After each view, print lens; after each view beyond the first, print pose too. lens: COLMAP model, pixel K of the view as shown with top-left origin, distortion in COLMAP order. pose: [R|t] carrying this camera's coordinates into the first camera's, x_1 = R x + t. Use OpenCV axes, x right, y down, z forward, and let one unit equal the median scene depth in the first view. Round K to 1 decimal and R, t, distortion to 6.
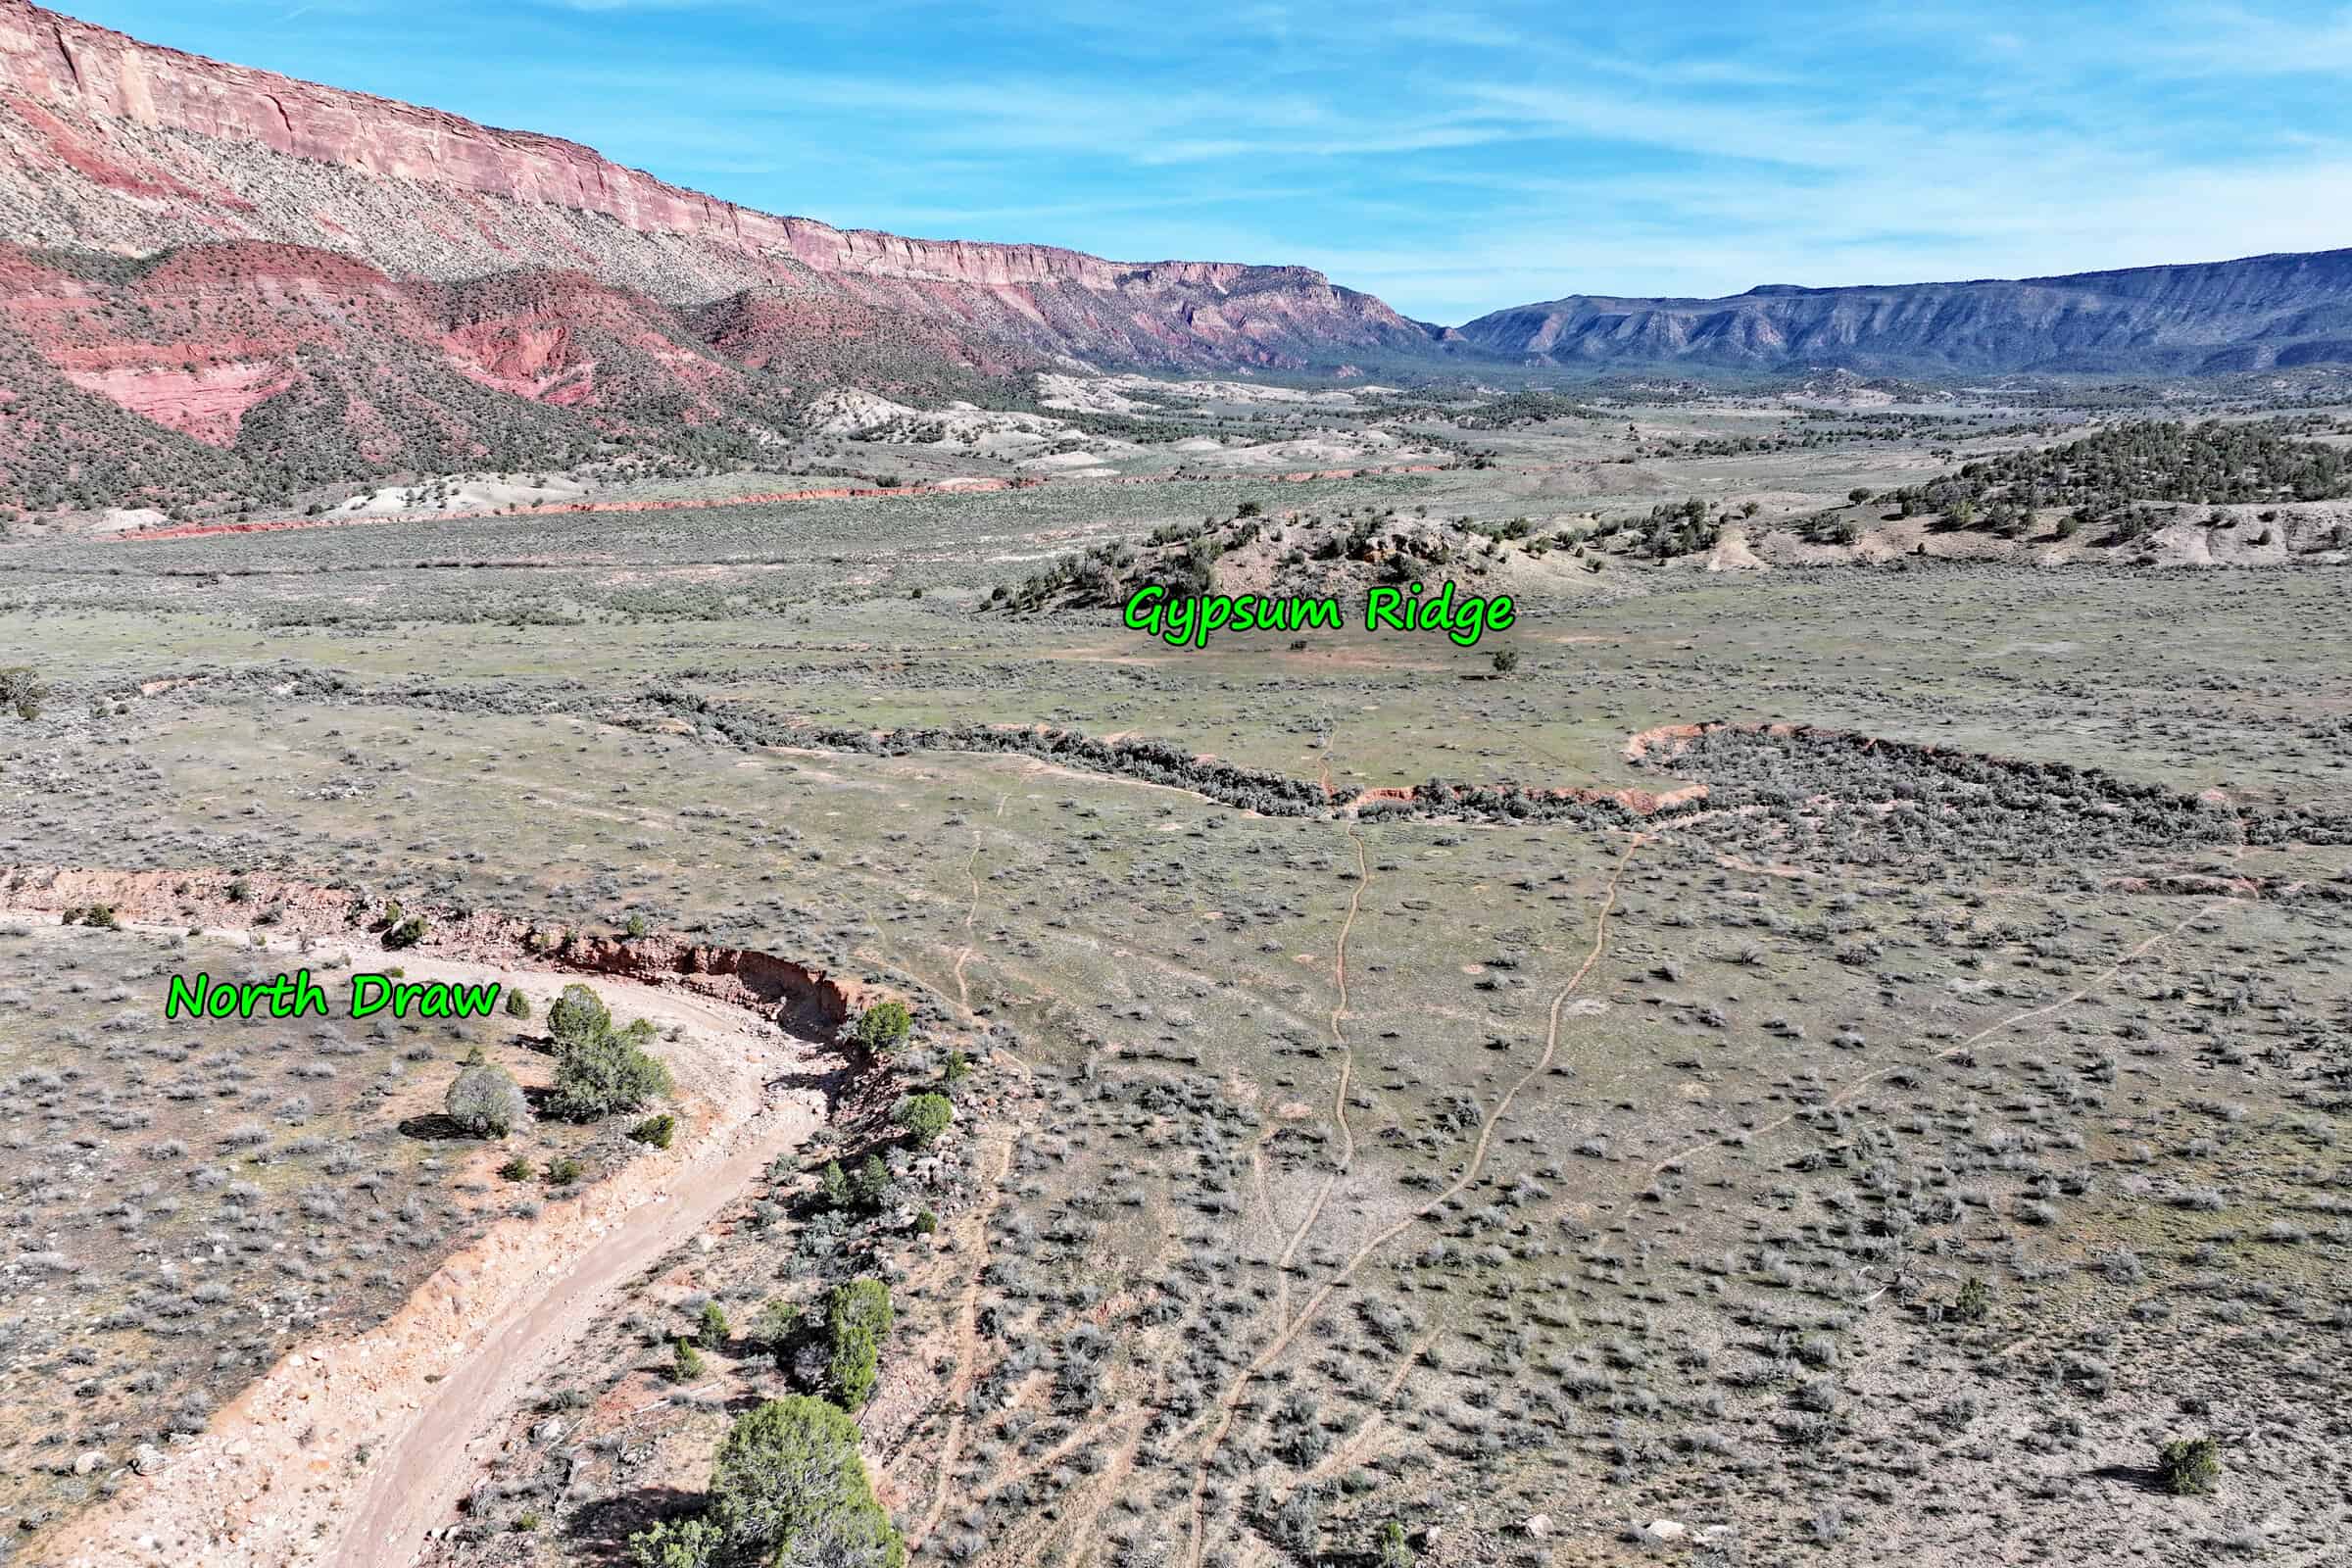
lens RADIAL K [[1655.6, 0, 1177.8], [0, 1655.6, 877.1], [0, 0, 1]] dist [-0.002989, 0.021768]
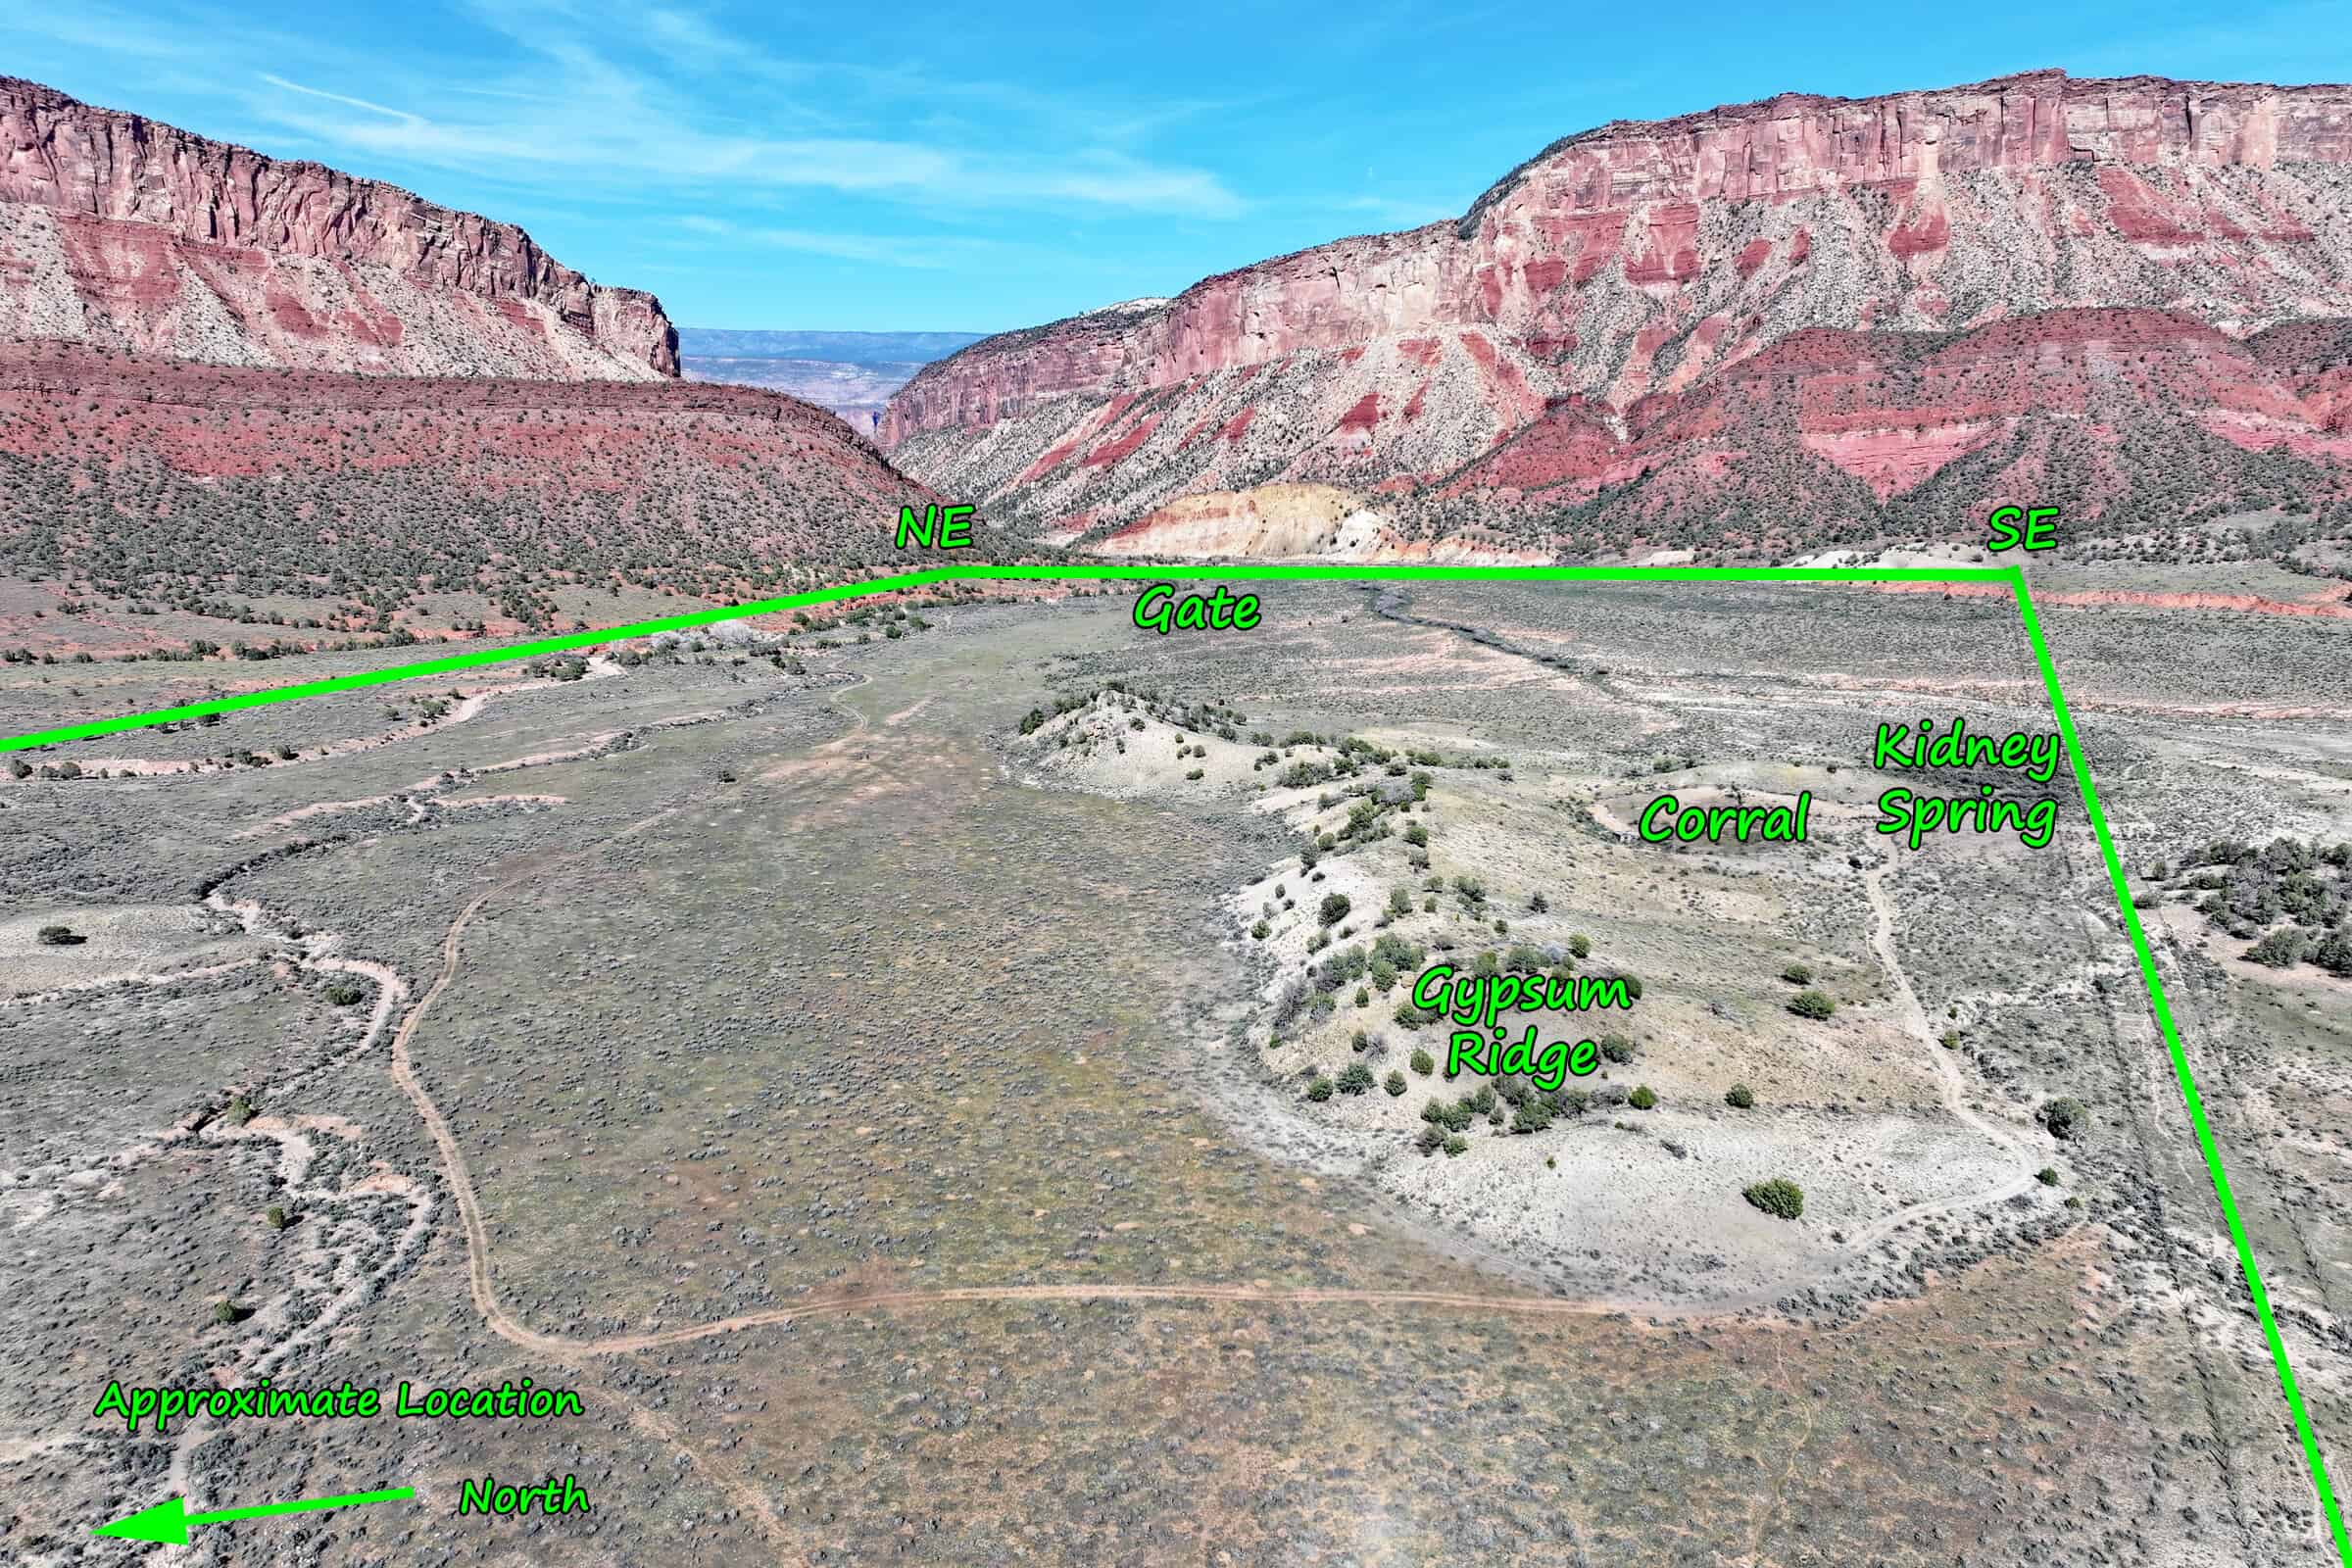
lens RADIAL K [[1655.6, 0, 1173.8], [0, 1655.6, 786.8], [0, 0, 1]] dist [-0.002989, 0.021768]
pose [[0.263595, 0.232488, -0.936198, 0.191908], [-0.257058, 0.952358, 0.164124, -0.050312], [0.929752, 0.197395, 0.310799, 0.075454]]
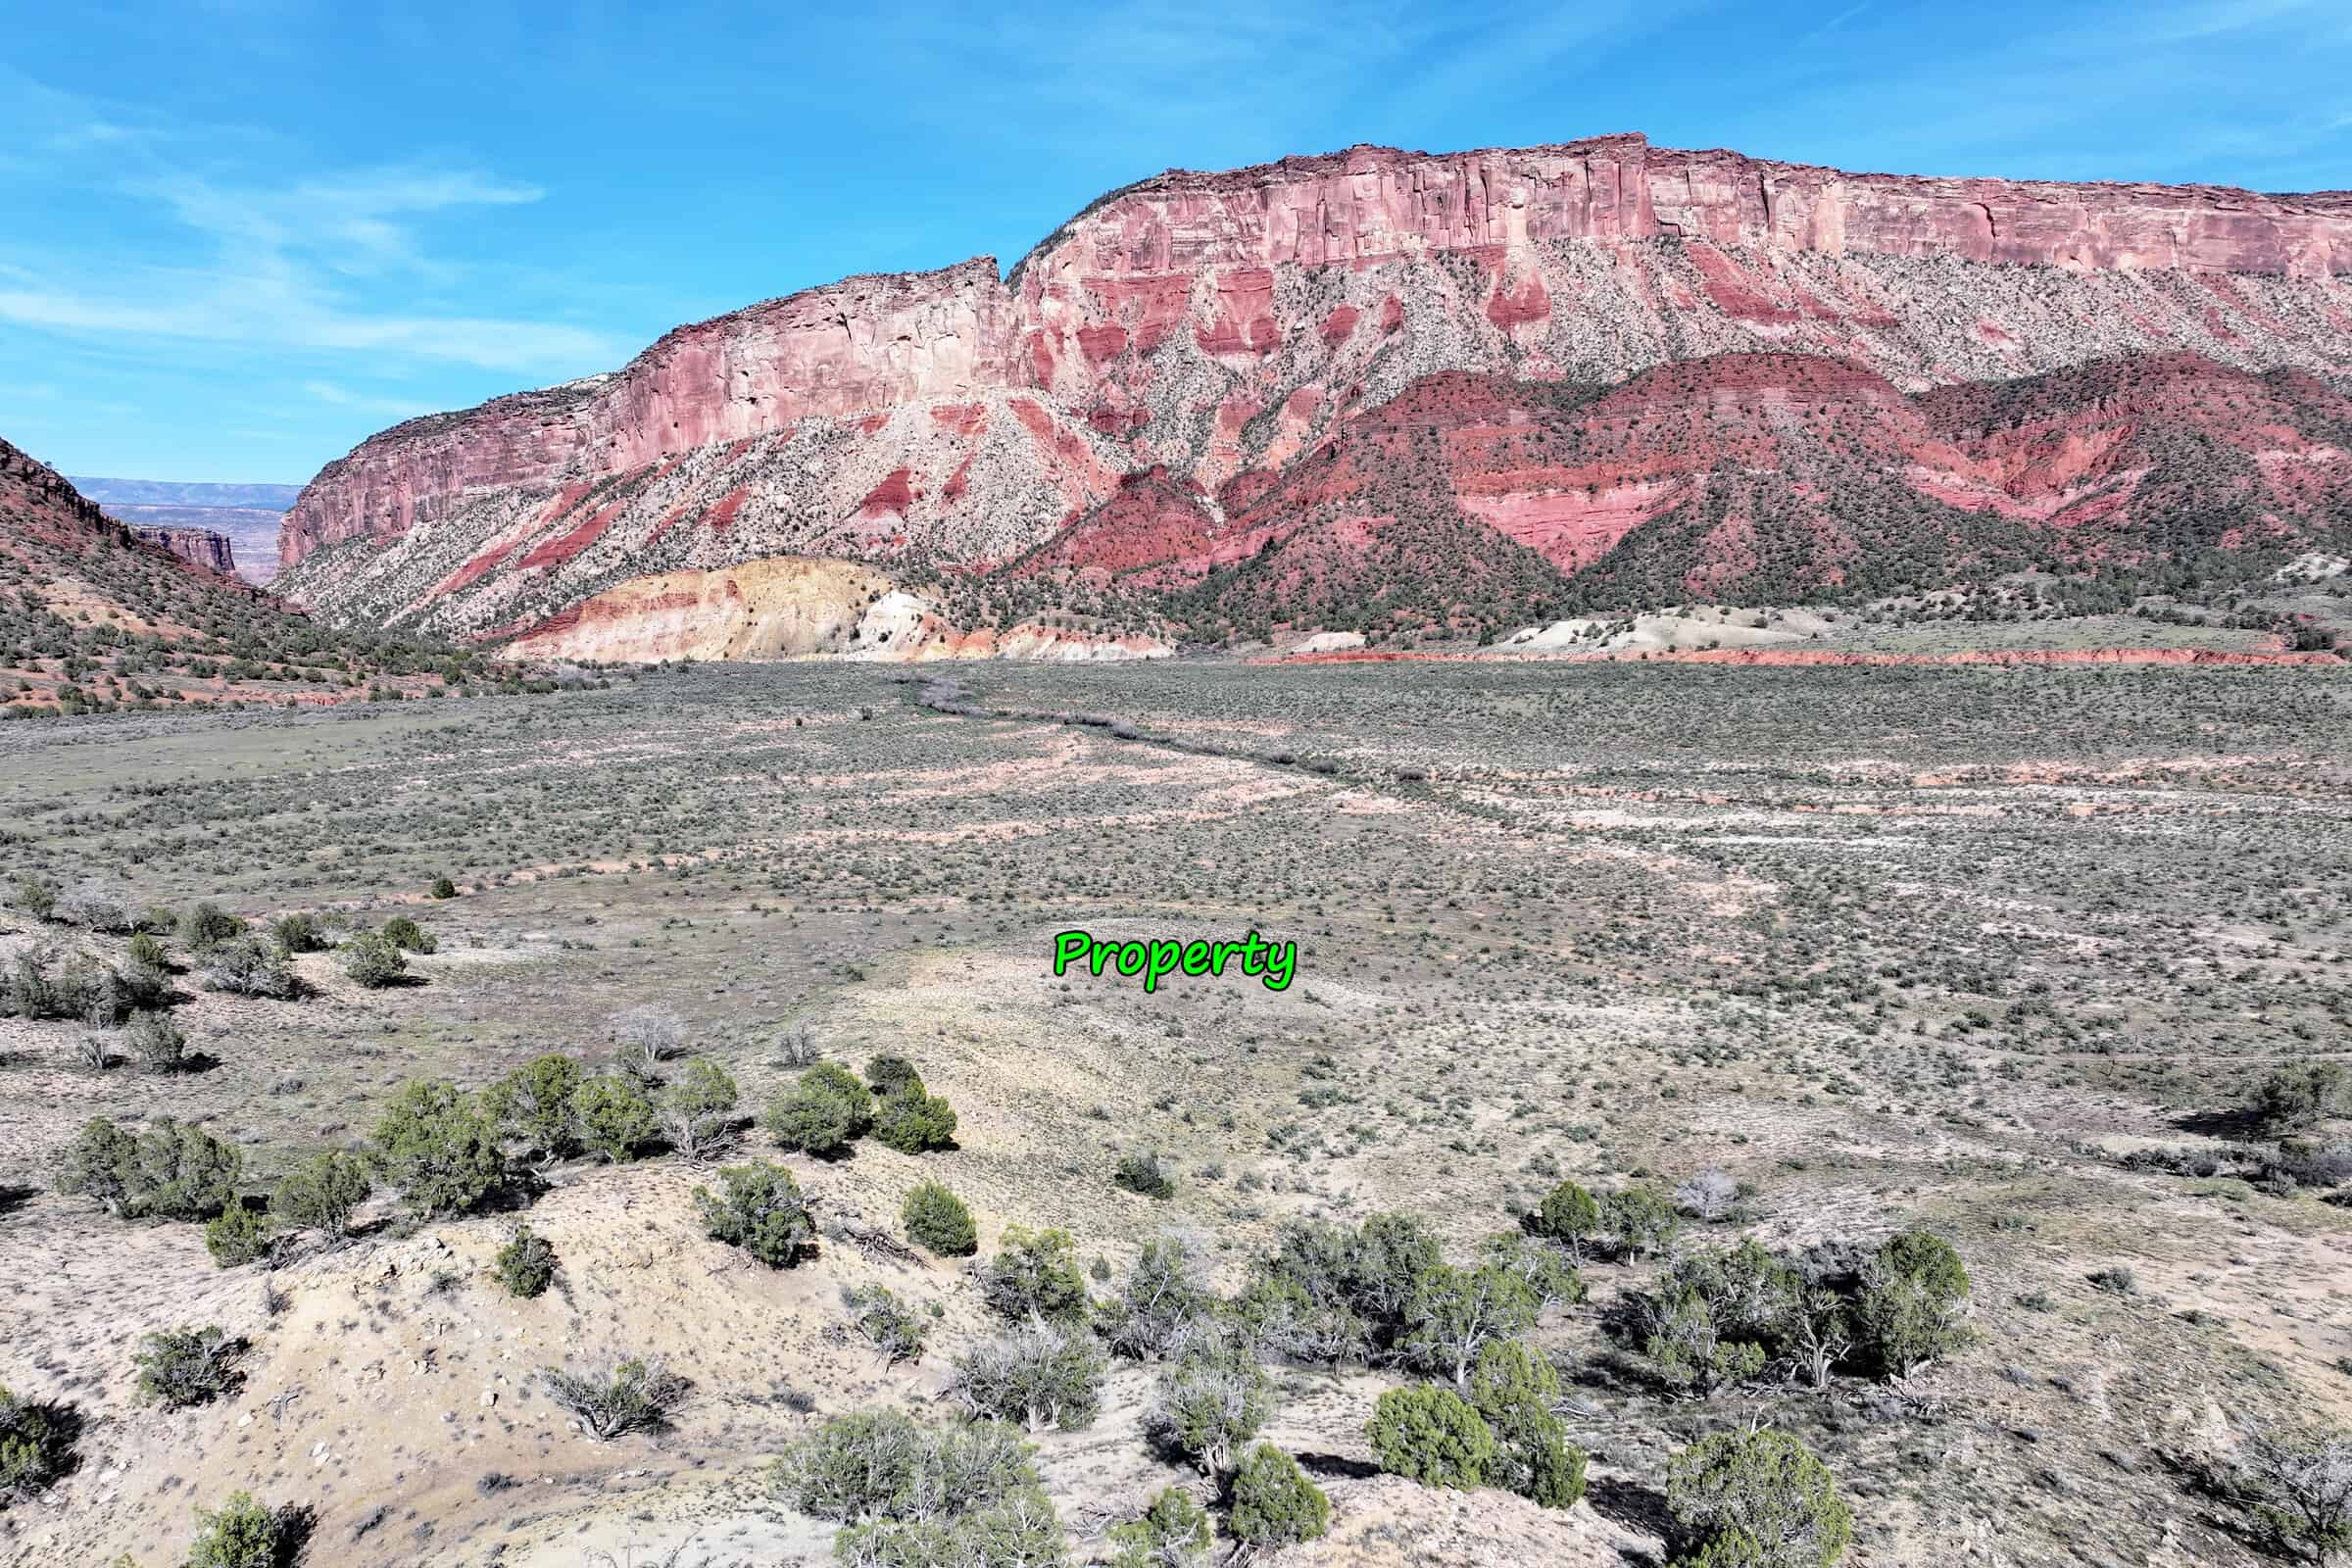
lens RADIAL K [[1655.6, 0, 1173.0], [0, 1655.6, 880.3], [0, 0, 1]] dist [-0.002989, 0.021768]
pose [[0.514272, 0.172095, -0.840183, 0.052938], [-0.229875, 0.971473, 0.058282, -0.037367], [0.826246, 0.163164, 0.539161, 0.137680]]
